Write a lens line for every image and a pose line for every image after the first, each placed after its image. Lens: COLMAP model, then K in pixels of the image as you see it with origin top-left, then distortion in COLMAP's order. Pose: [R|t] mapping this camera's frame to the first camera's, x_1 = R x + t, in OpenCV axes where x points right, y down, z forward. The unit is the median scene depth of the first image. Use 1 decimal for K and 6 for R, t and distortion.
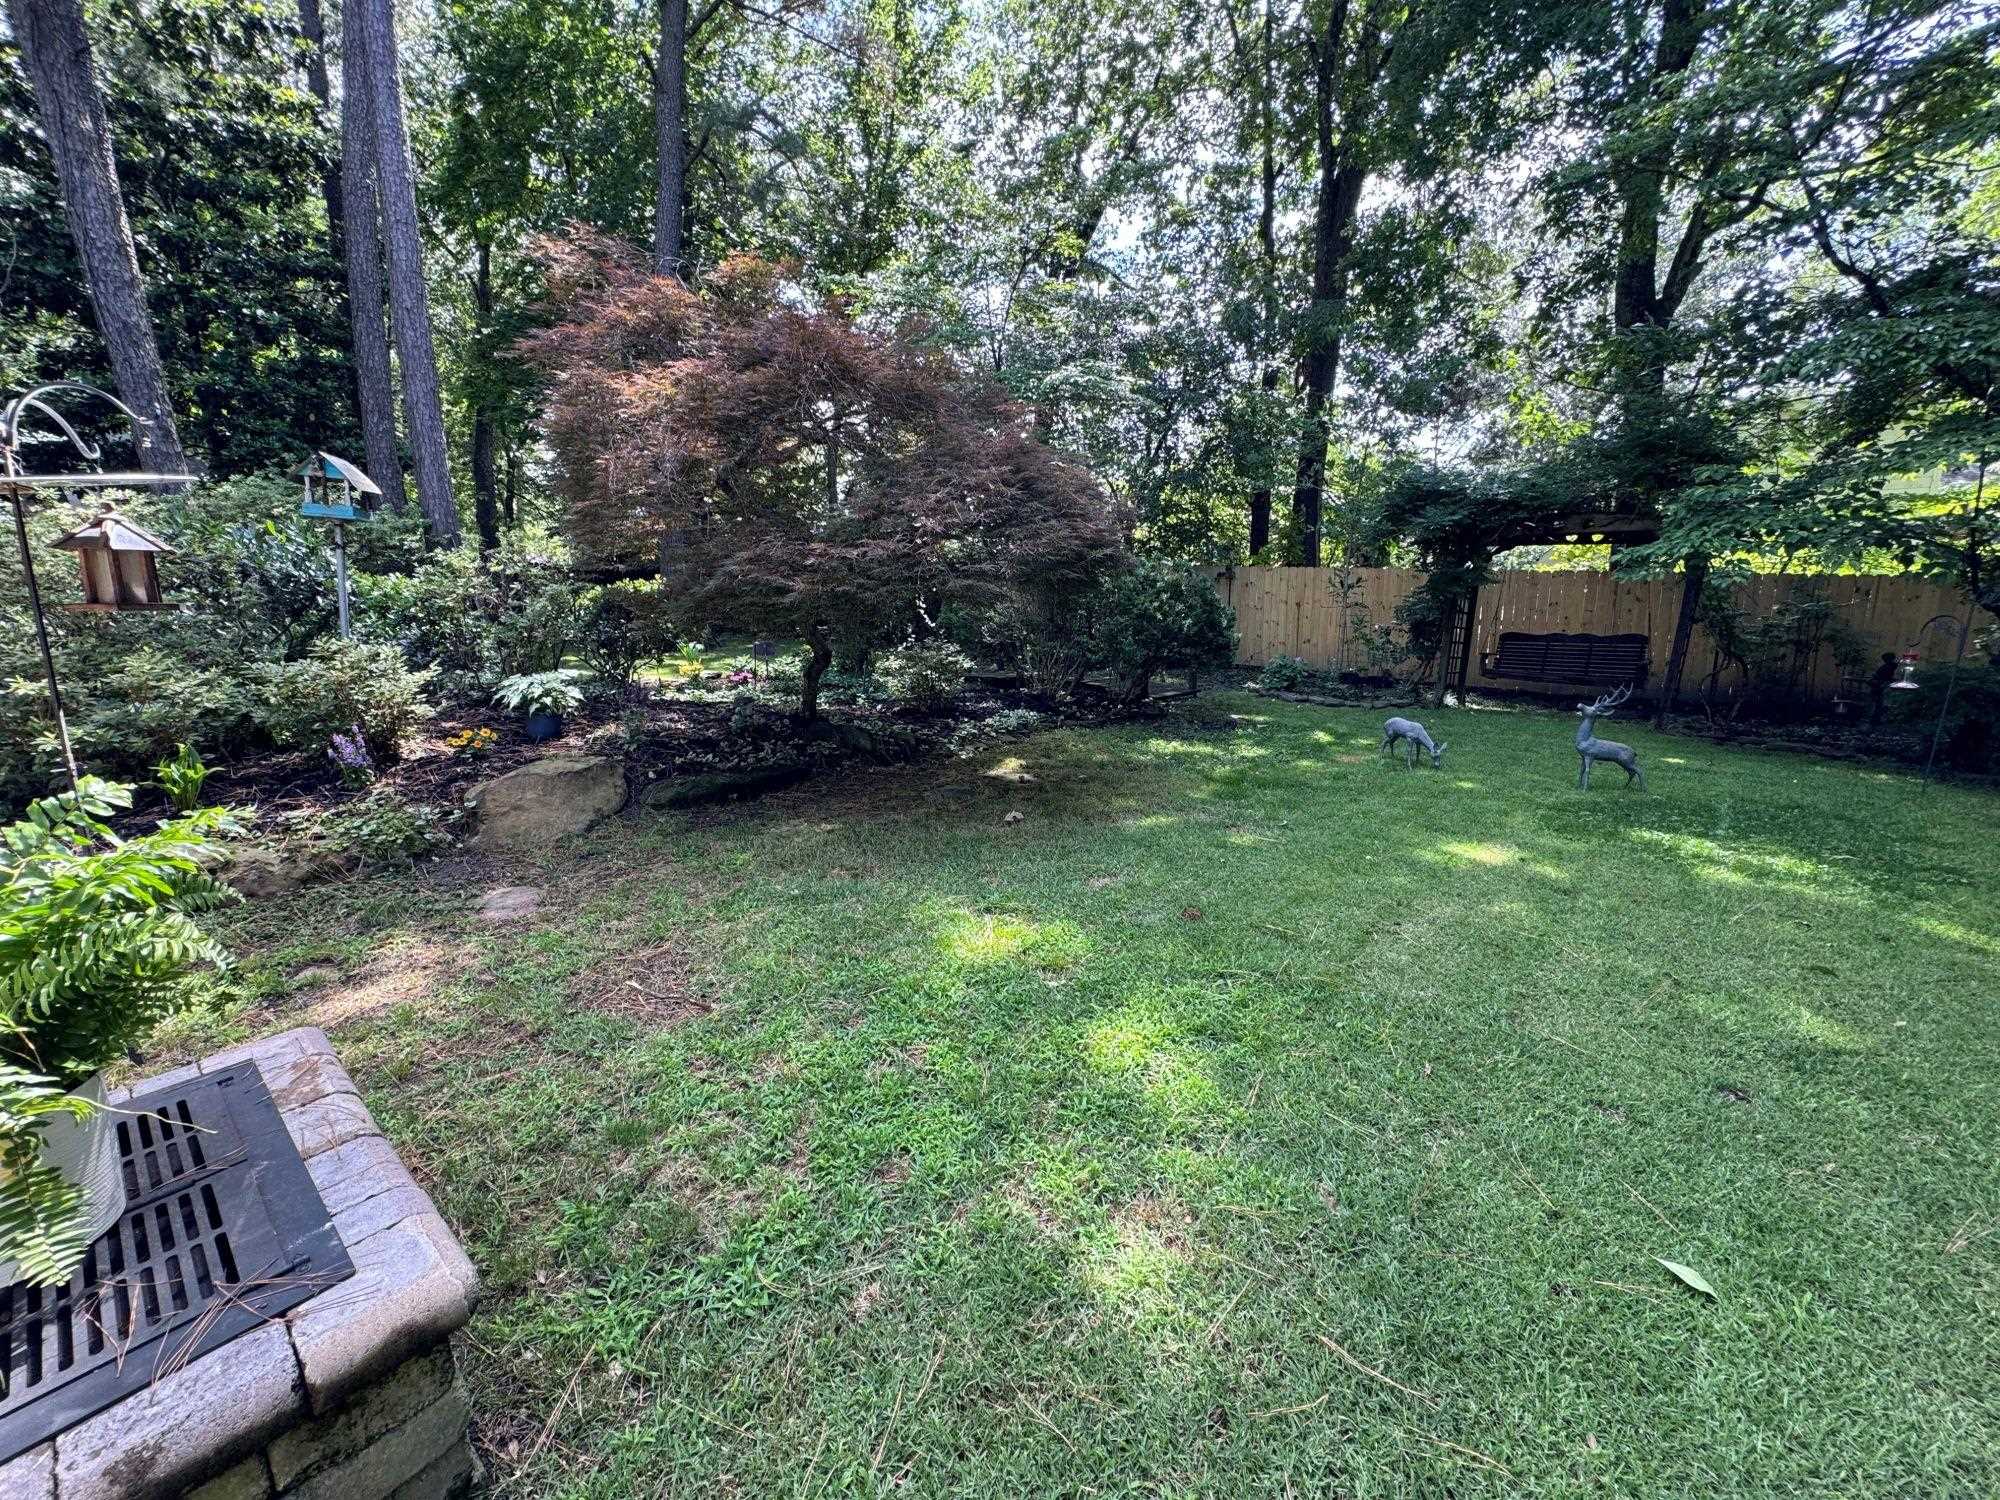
lens RADIAL K [[800.5, 0, 1000.0], [0, 800.5, 750.0], [0, 0, 1]] dist [-0.000739, -0.000152]
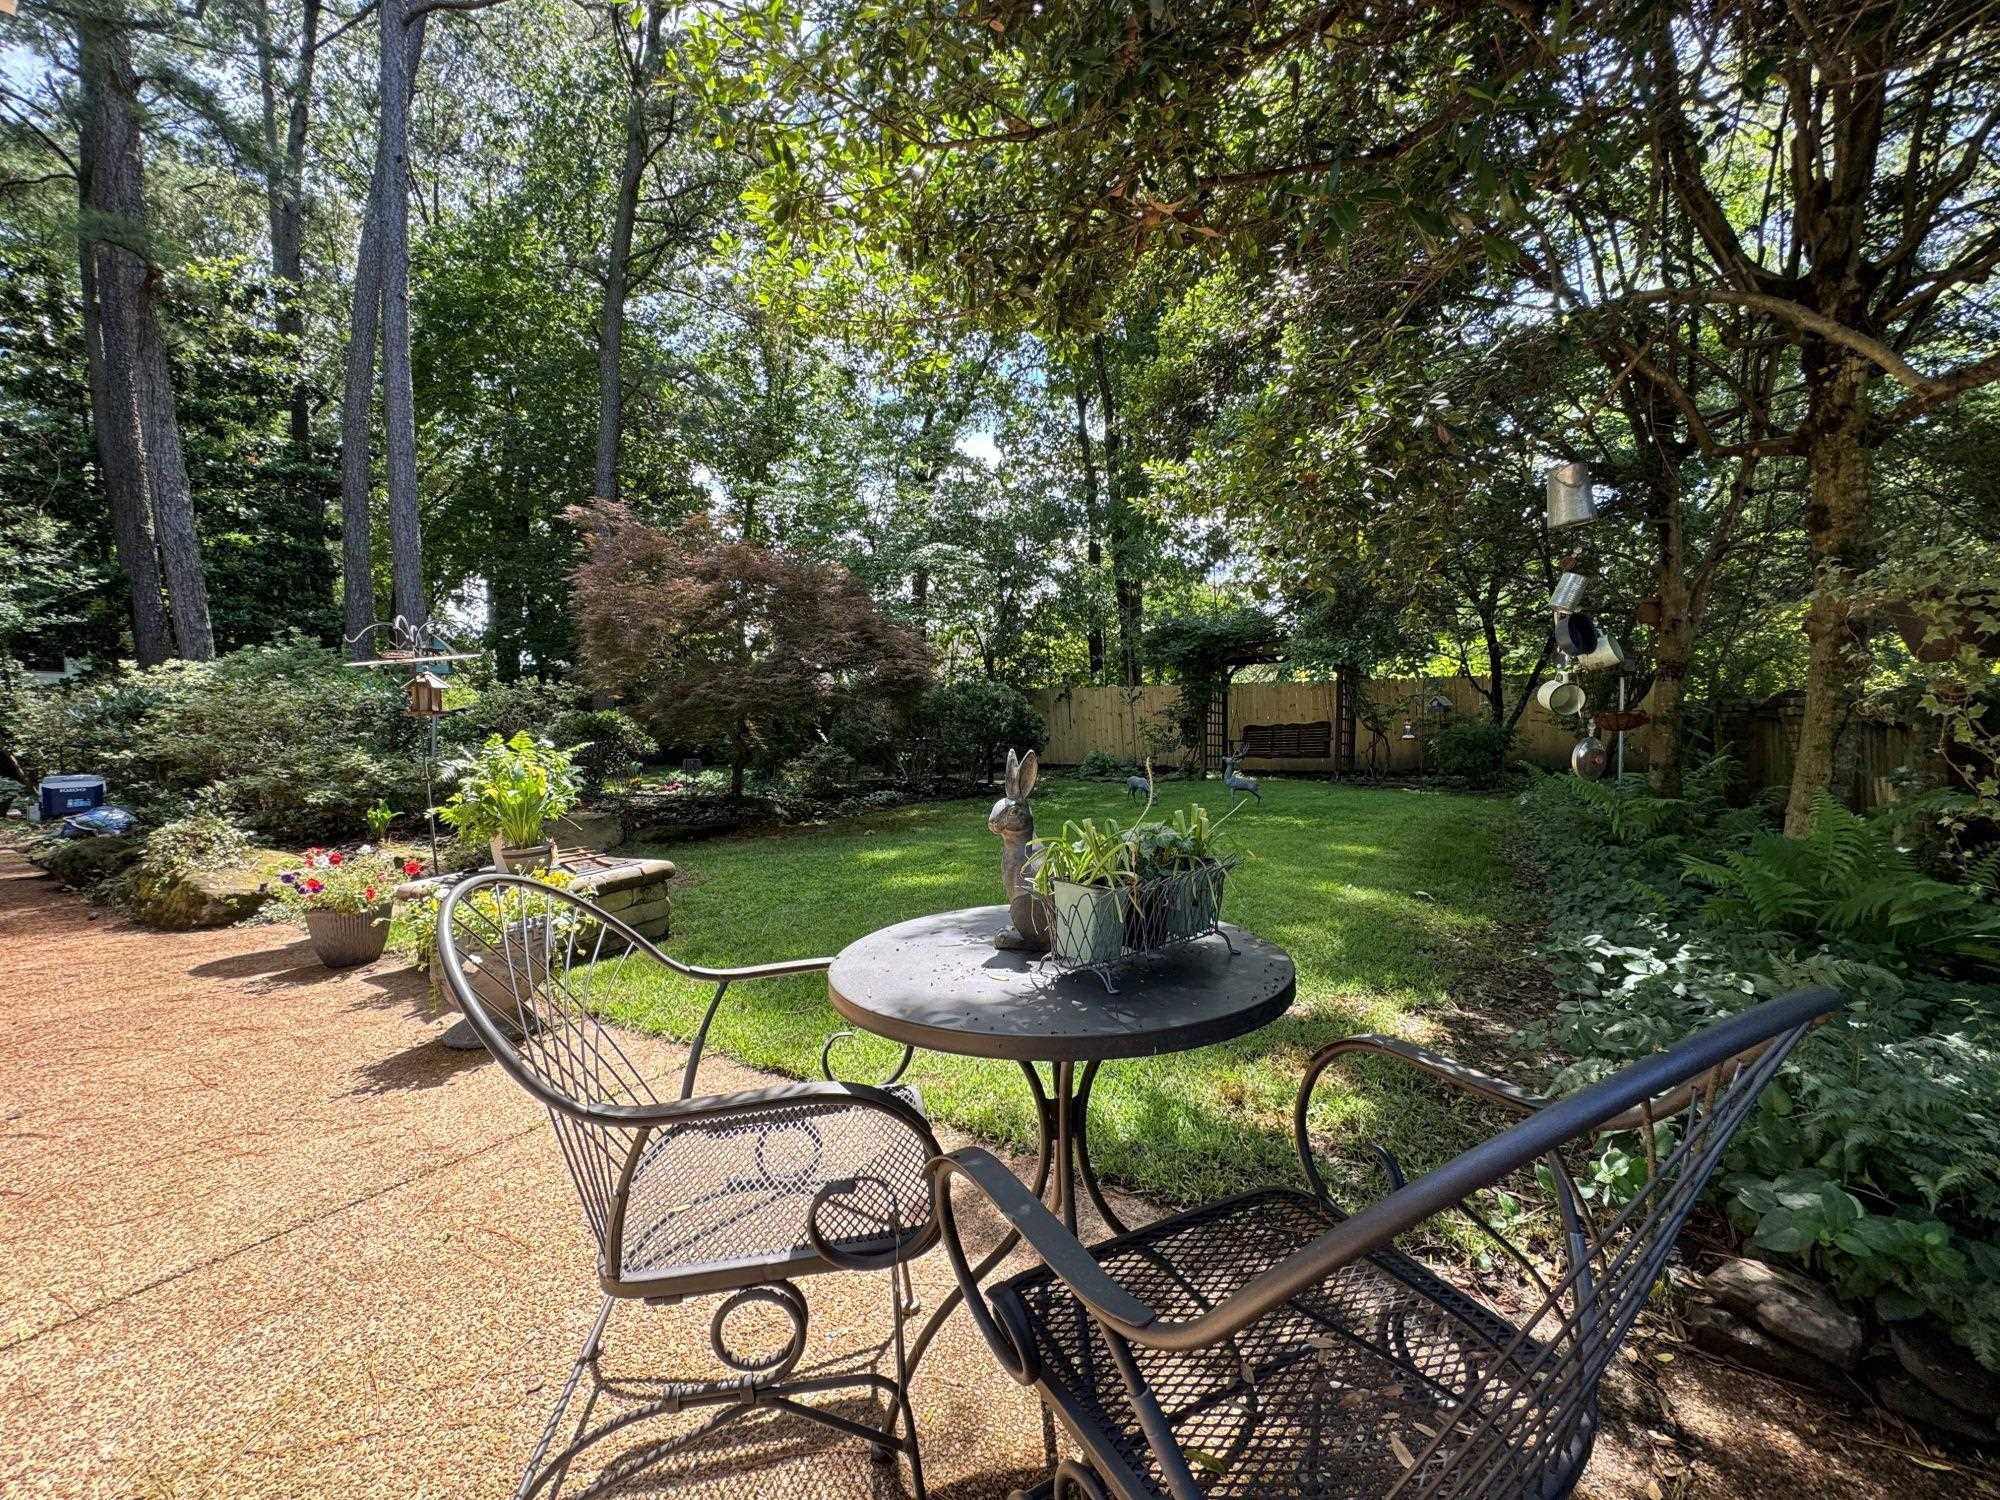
lens RADIAL K [[800.5, 0, 1000.0], [0, 800.5, 750.0], [0, 0, 1]] dist [-0.000739, -0.000152]
pose [[0.992716, -0.046779, 0.111029, 0.034690], [0.064242, 0.985132, -0.159334, 0.060137], [-0.101925, 0.165306, 0.980961, -0.211267]]
